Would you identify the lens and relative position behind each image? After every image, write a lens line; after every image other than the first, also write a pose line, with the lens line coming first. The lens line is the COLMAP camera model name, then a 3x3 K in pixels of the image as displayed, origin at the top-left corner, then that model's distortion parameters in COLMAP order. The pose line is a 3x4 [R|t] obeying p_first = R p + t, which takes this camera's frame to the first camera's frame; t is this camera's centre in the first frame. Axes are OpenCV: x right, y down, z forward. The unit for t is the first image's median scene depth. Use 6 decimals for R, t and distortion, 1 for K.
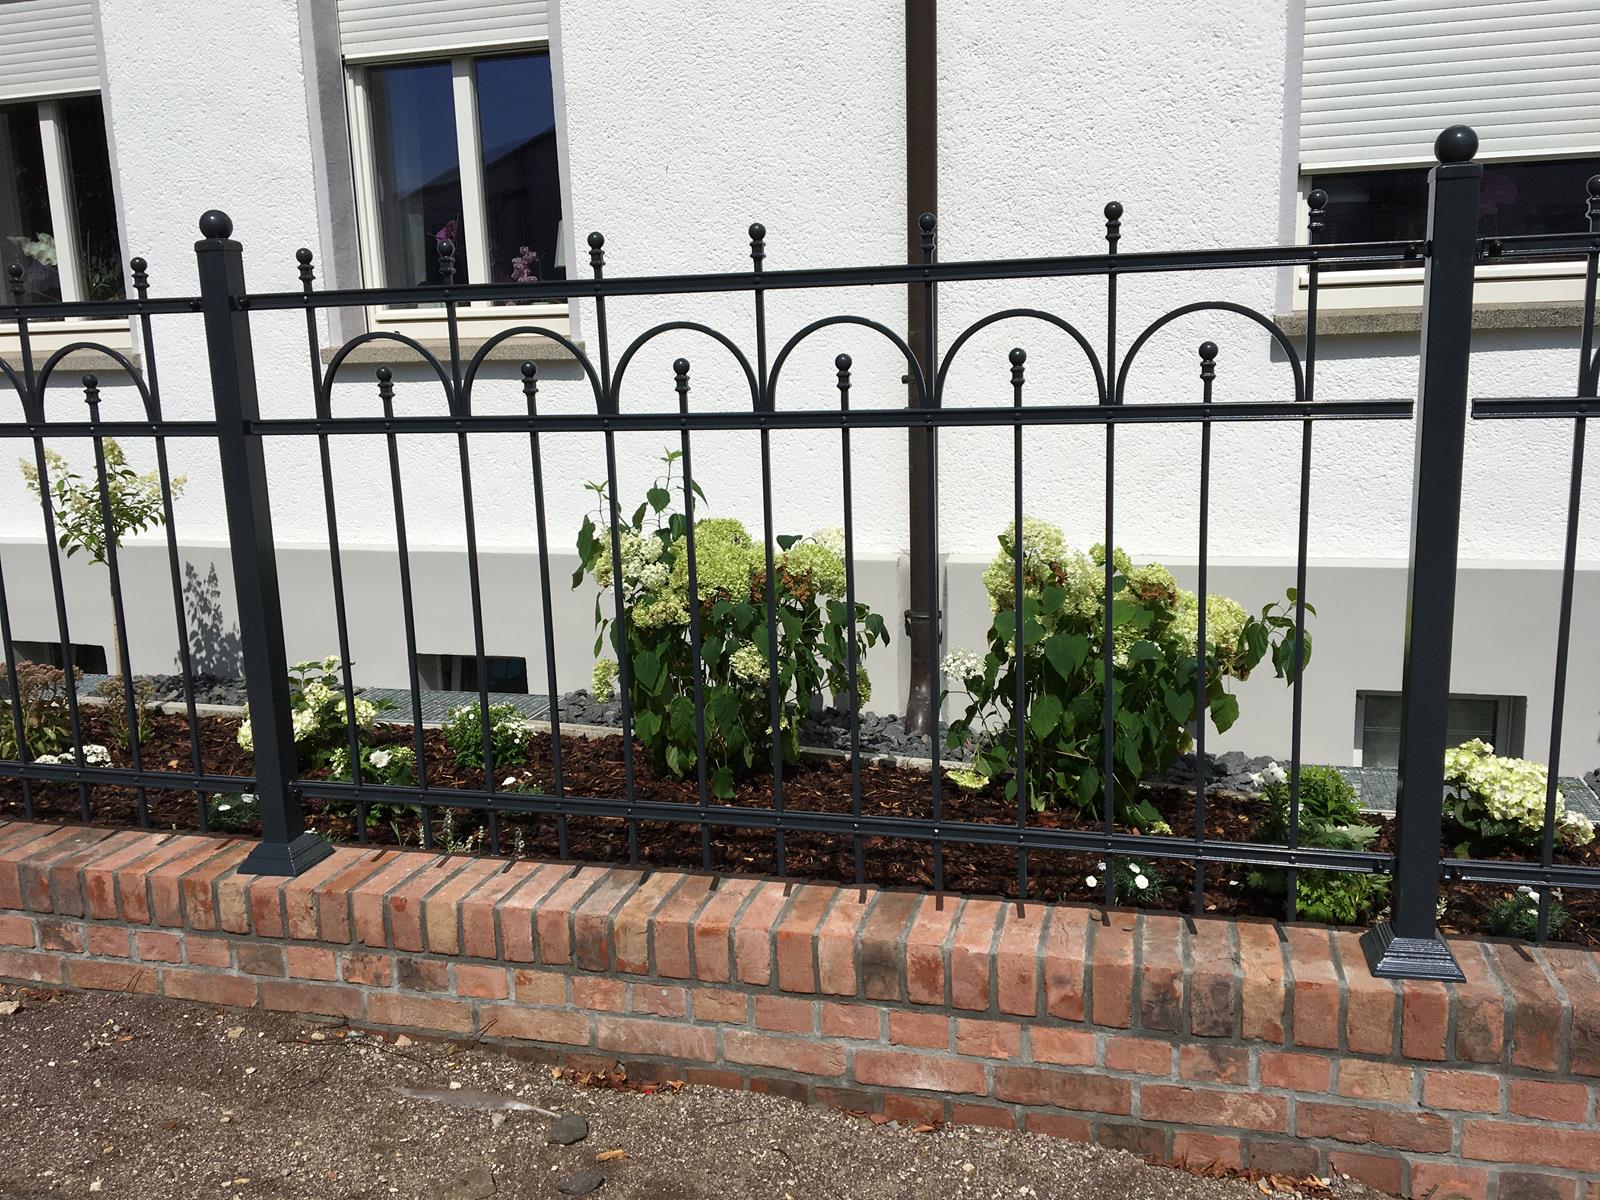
lens RADIAL K [[1350.6, 0, 809.9], [0, 1350.6, 593.4], [0, 0, 1]] dist [0.044754, -0.063763]
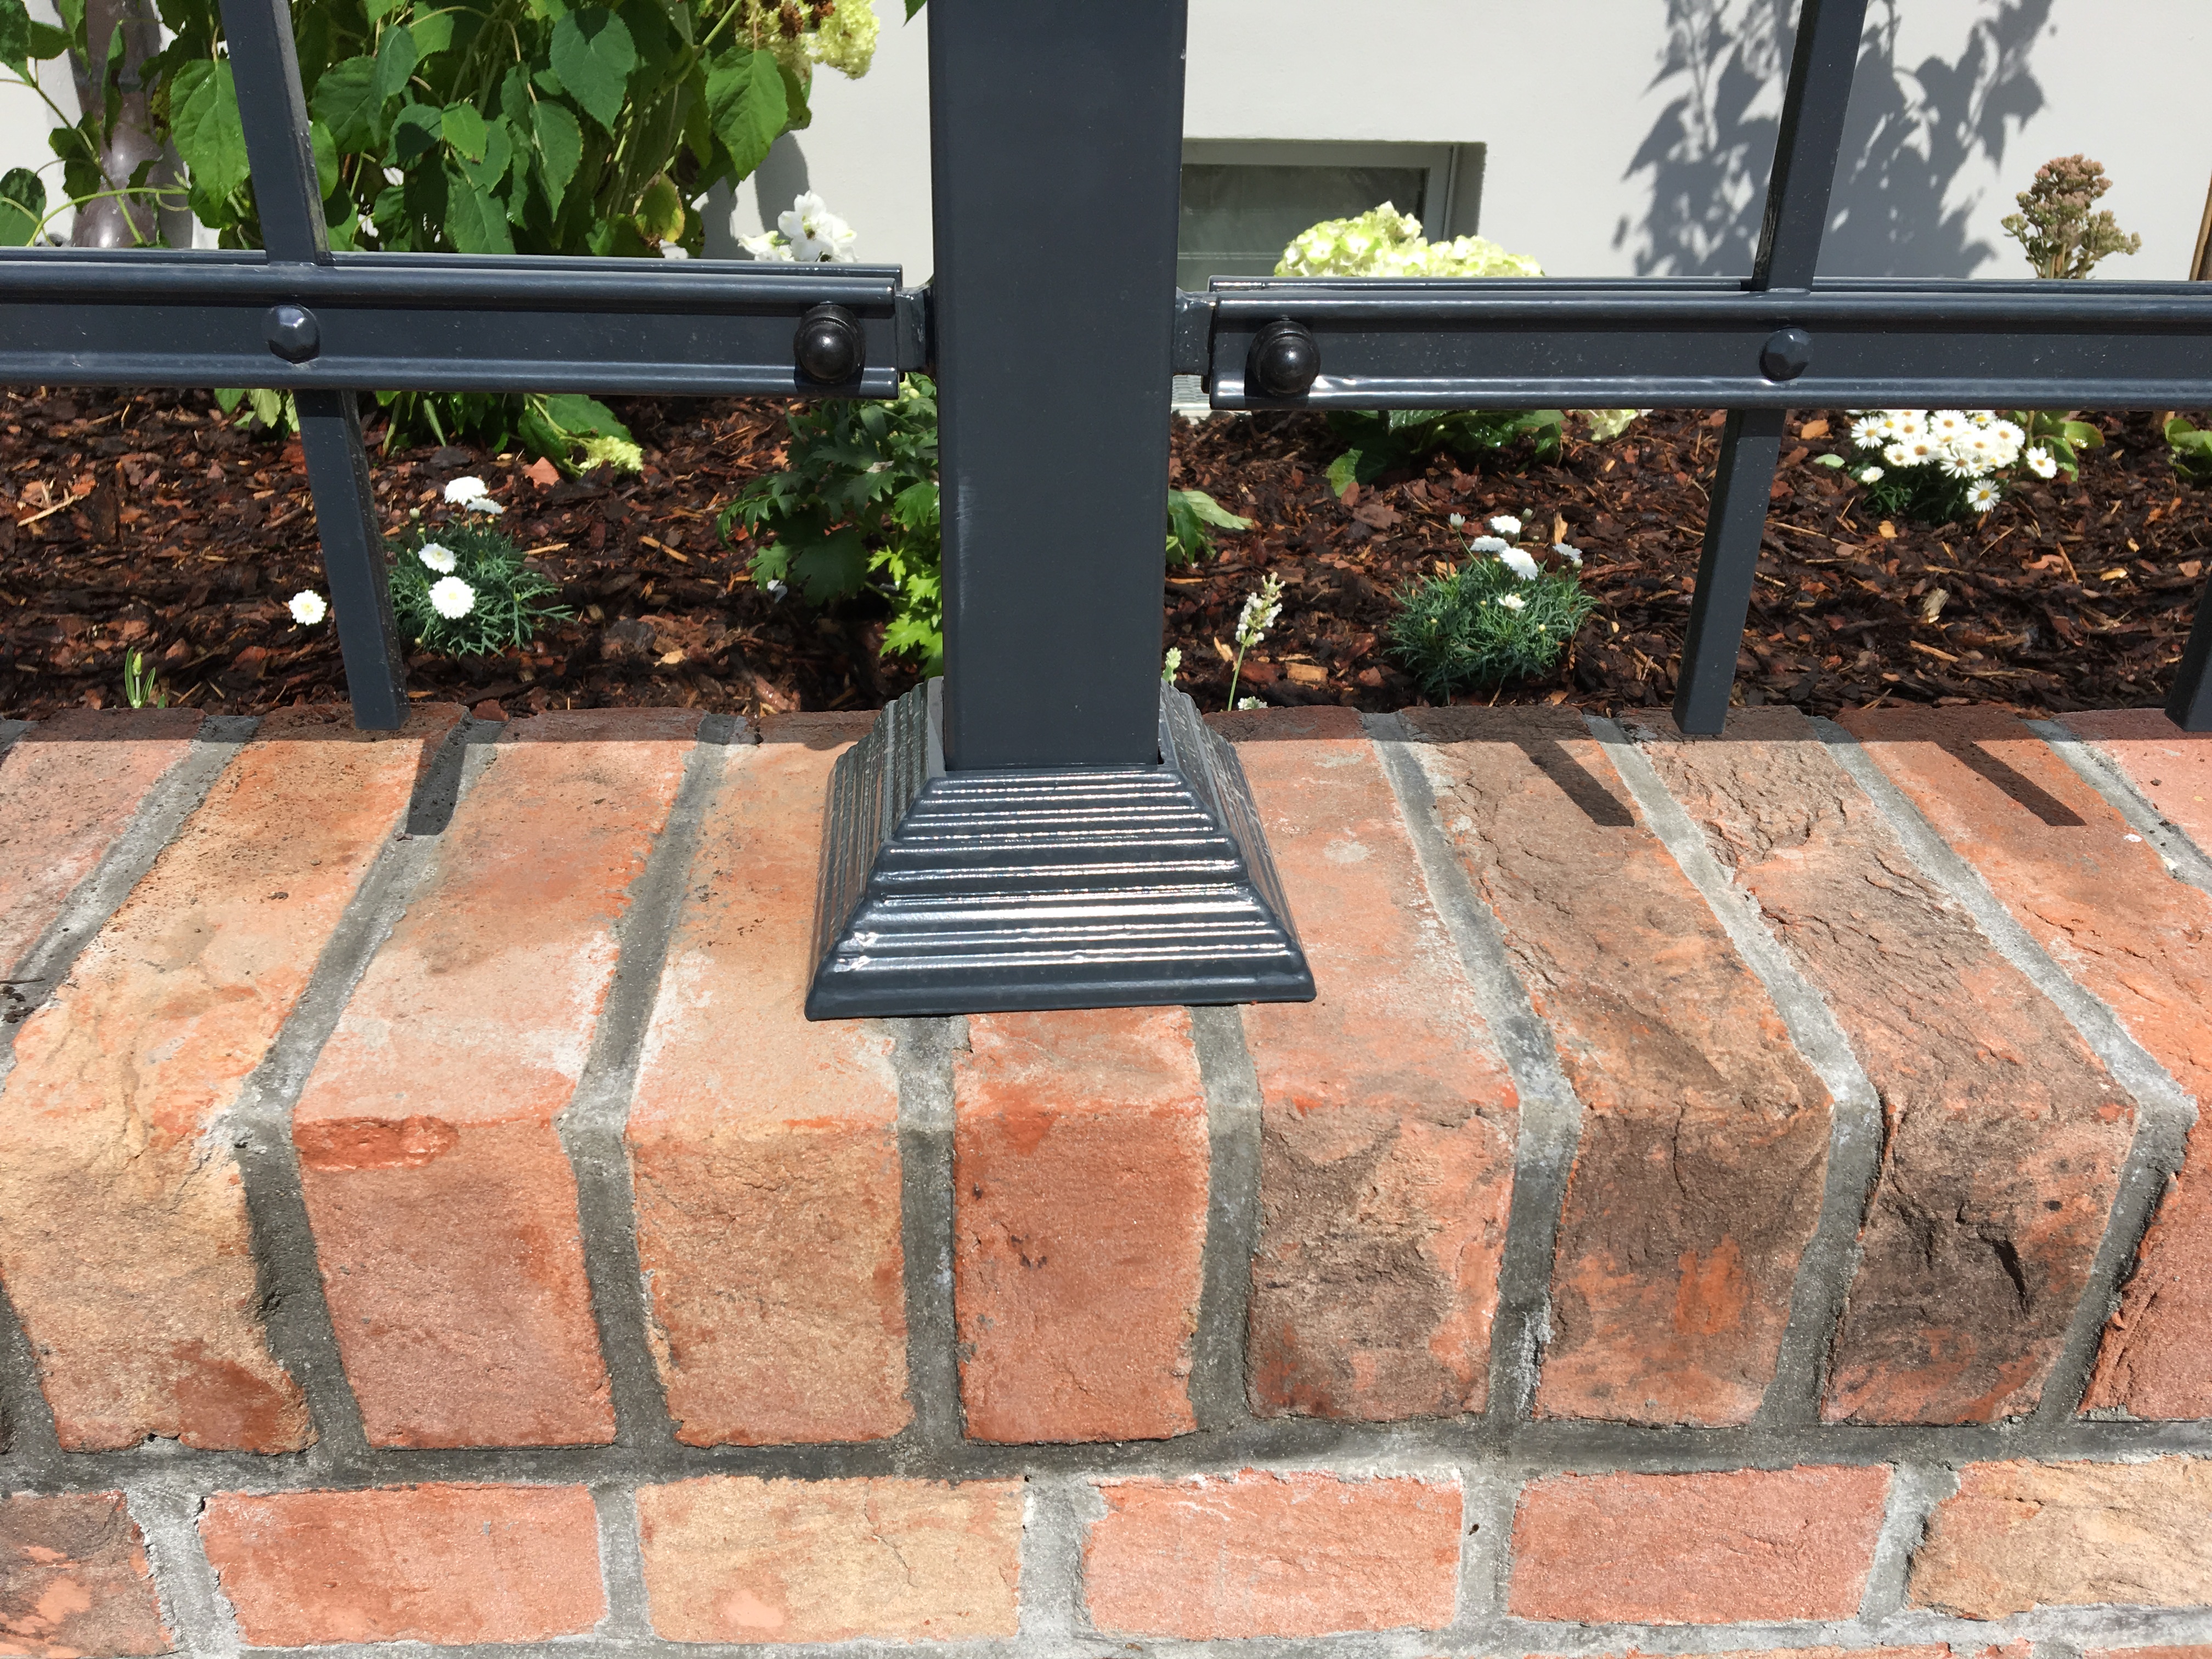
lens RADIAL K [[1867.2, 0, 1119.7], [0, 1867.2, 820.4], [0, 0, 1]] dist [0.044754, -0.063763]
pose [[0.948092, -0.103954, 0.300526, 0.386346], [0.006522, 0.951216, 0.308457, 0.189255], [-0.317930, -0.290486, 0.902518, 0.793096]]
